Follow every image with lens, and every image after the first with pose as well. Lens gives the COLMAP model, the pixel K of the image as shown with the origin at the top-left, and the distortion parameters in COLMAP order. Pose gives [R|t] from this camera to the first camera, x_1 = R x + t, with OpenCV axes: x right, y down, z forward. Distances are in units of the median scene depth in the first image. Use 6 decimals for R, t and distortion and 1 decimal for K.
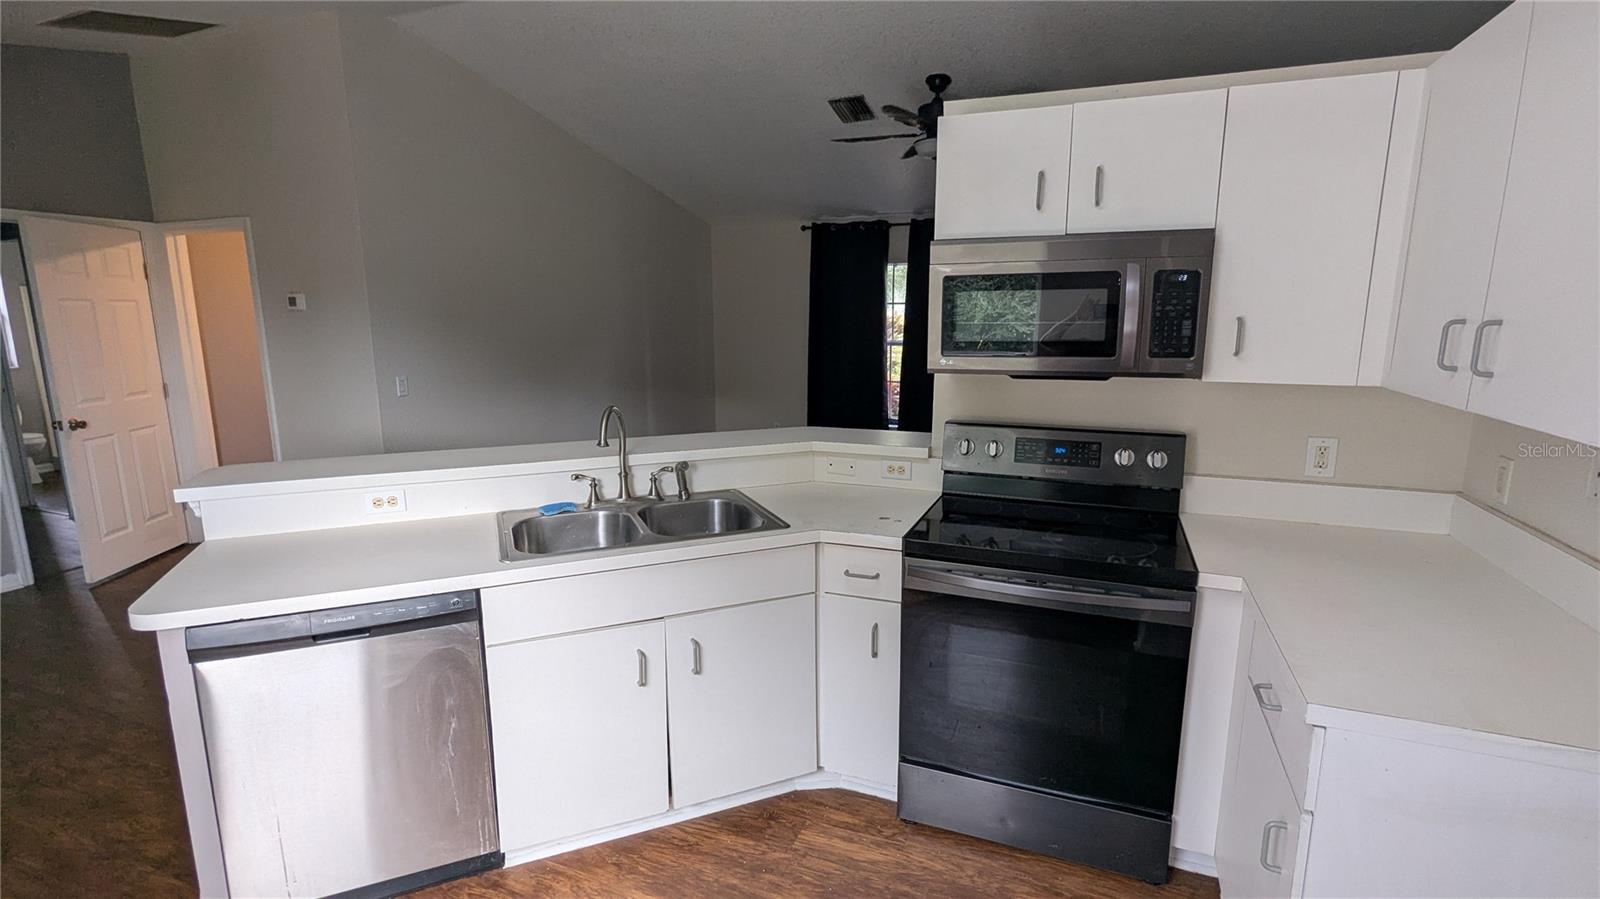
lens RADIAL K [[768.9, 0, 804.0], [0, 768.9, 460.2], [0, 0, 1]] dist [0.008533, -0.000902]
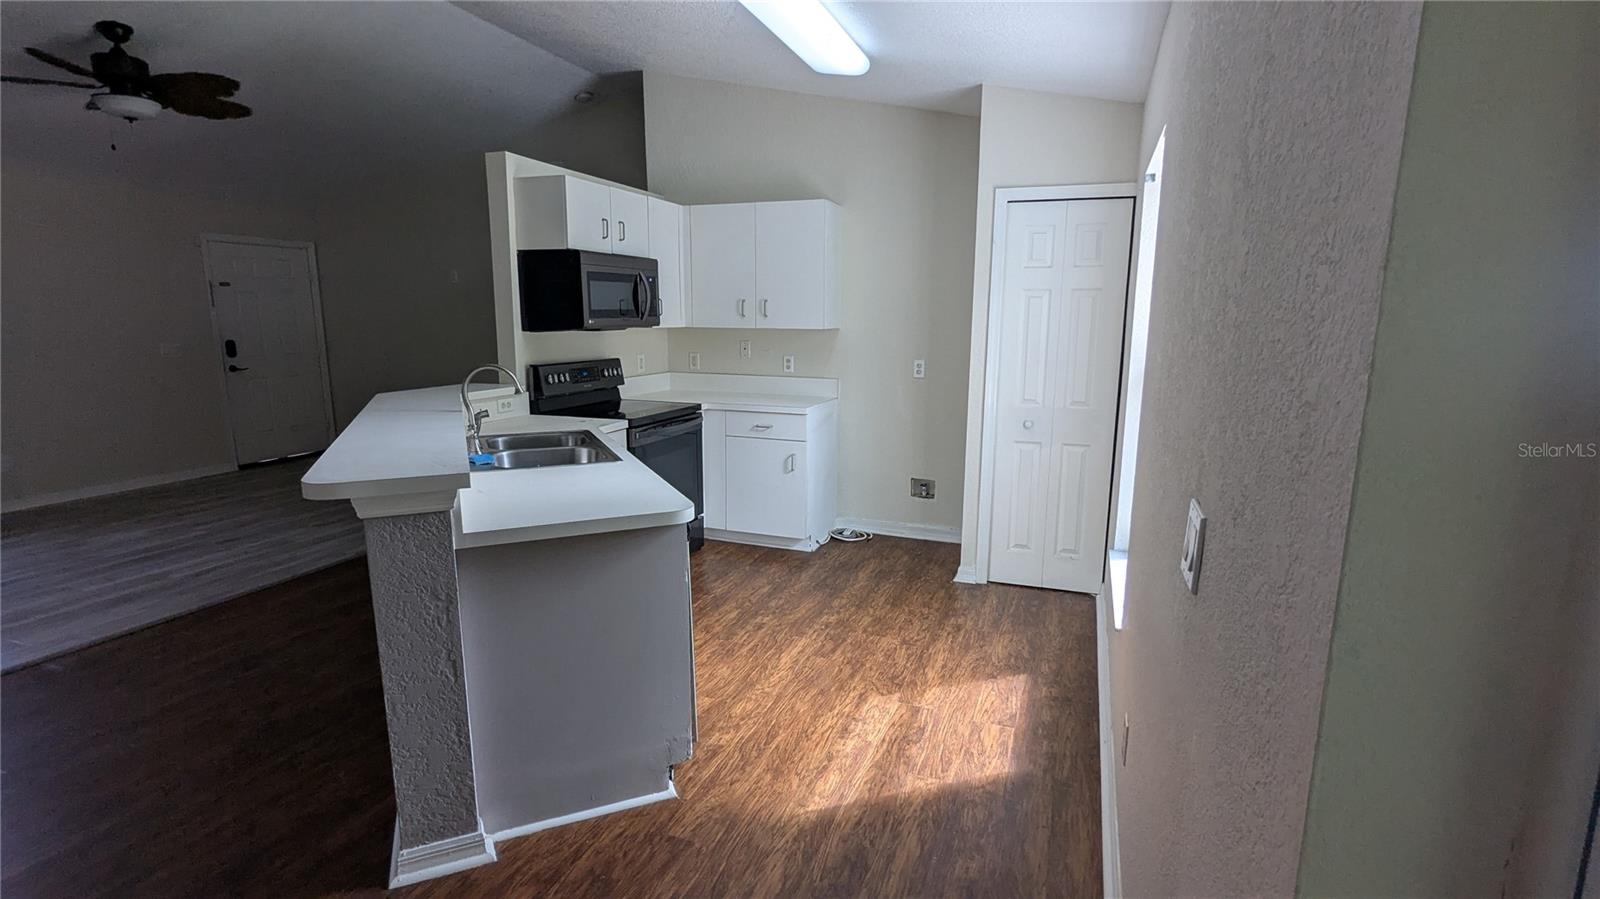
lens RADIAL K [[768.9, 0, 797.6], [0, 768.9, 452.4], [0, 0, 1]] dist [0.008533, -0.000902]
pose [[-0.013079, -0.179350, 0.983698, -1.274949], [0.184903, 0.966382, 0.178651, -0.056287], [-0.982670, 0.184225, 0.020523, 0.461582]]
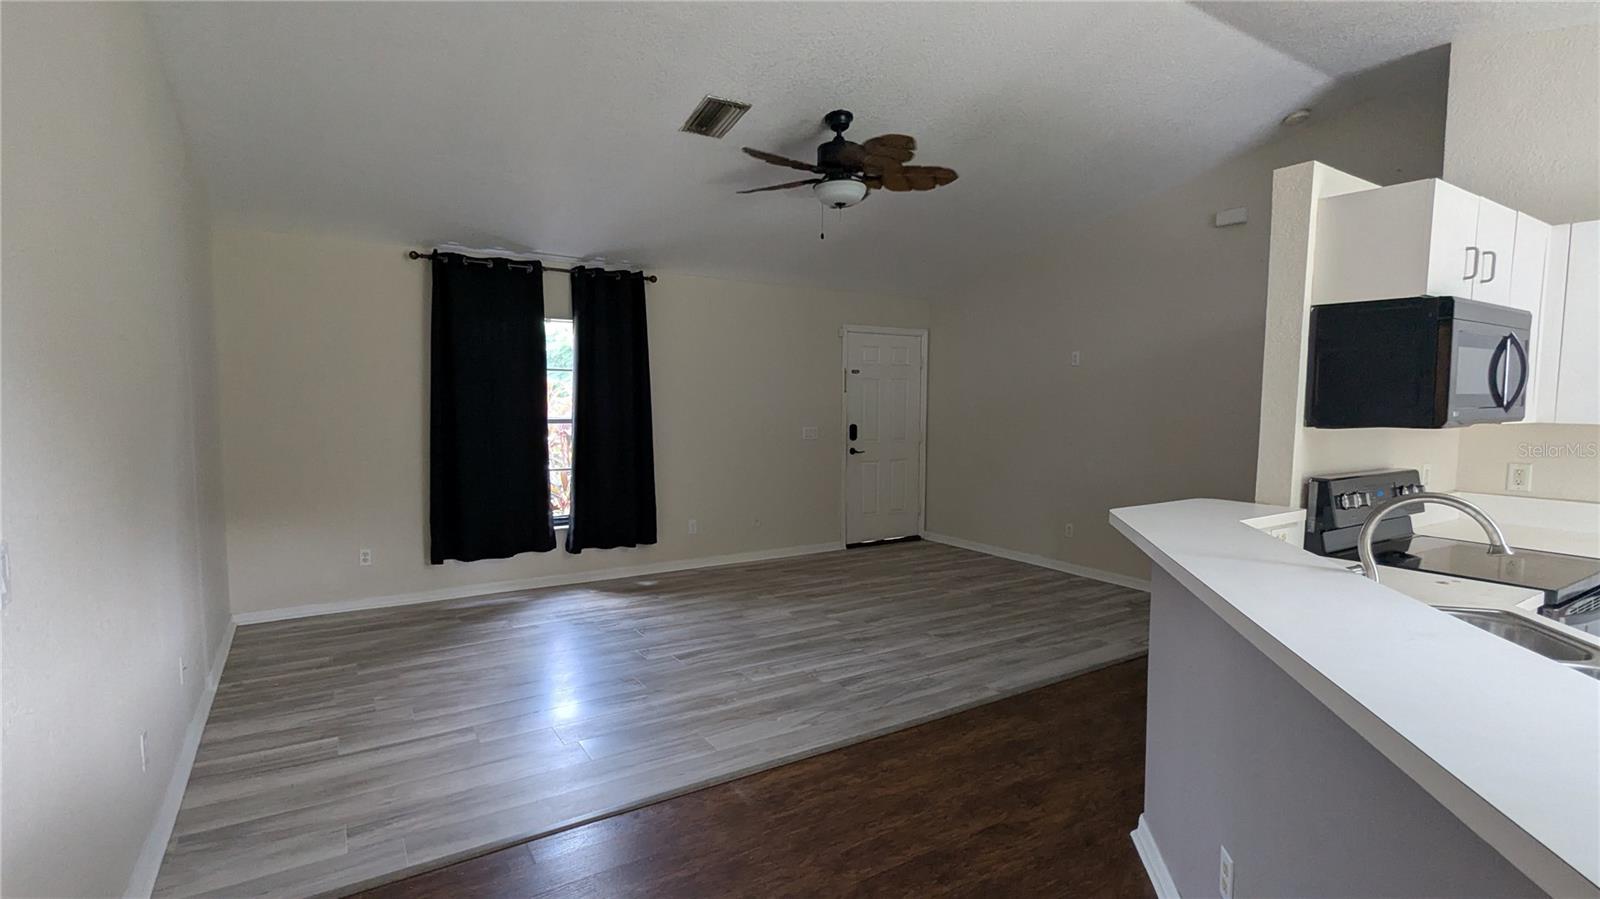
lens RADIAL K [[768.9, 0, 800.6], [0, 768.9, 459.4], [0, 0, 1]] dist [0.008533, -0.000902]
pose [[0.579193, -0.063009, 0.812751, -0.942416], [0.146759, 0.988778, -0.027930, -0.137985], [-0.801871, 0.135456, 0.581941, 0.906693]]
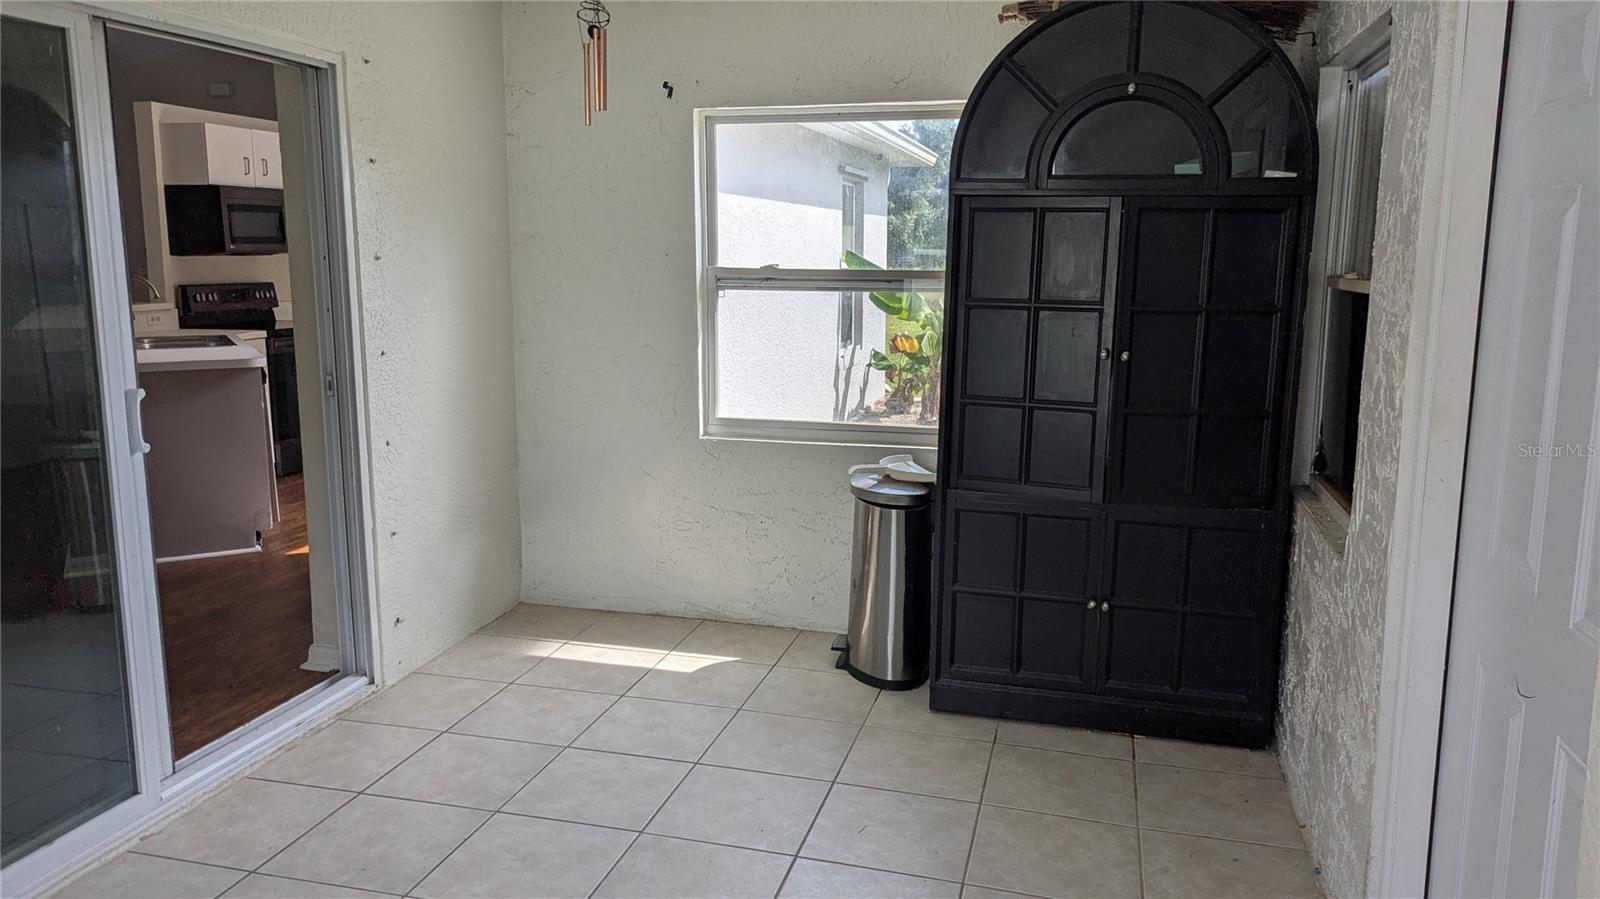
lens RADIAL K [[1158.5, 0, 805.3], [0, 1158.5, 439.0], [0, 0, 1]] dist [0.007289, 0.003162]
pose [[-0.126505, -0.163594, 0.978383, -2.461393], [0.183074, 0.965514, 0.185114, 0.053738], [-0.974926, 0.202535, -0.092193, -0.053130]]
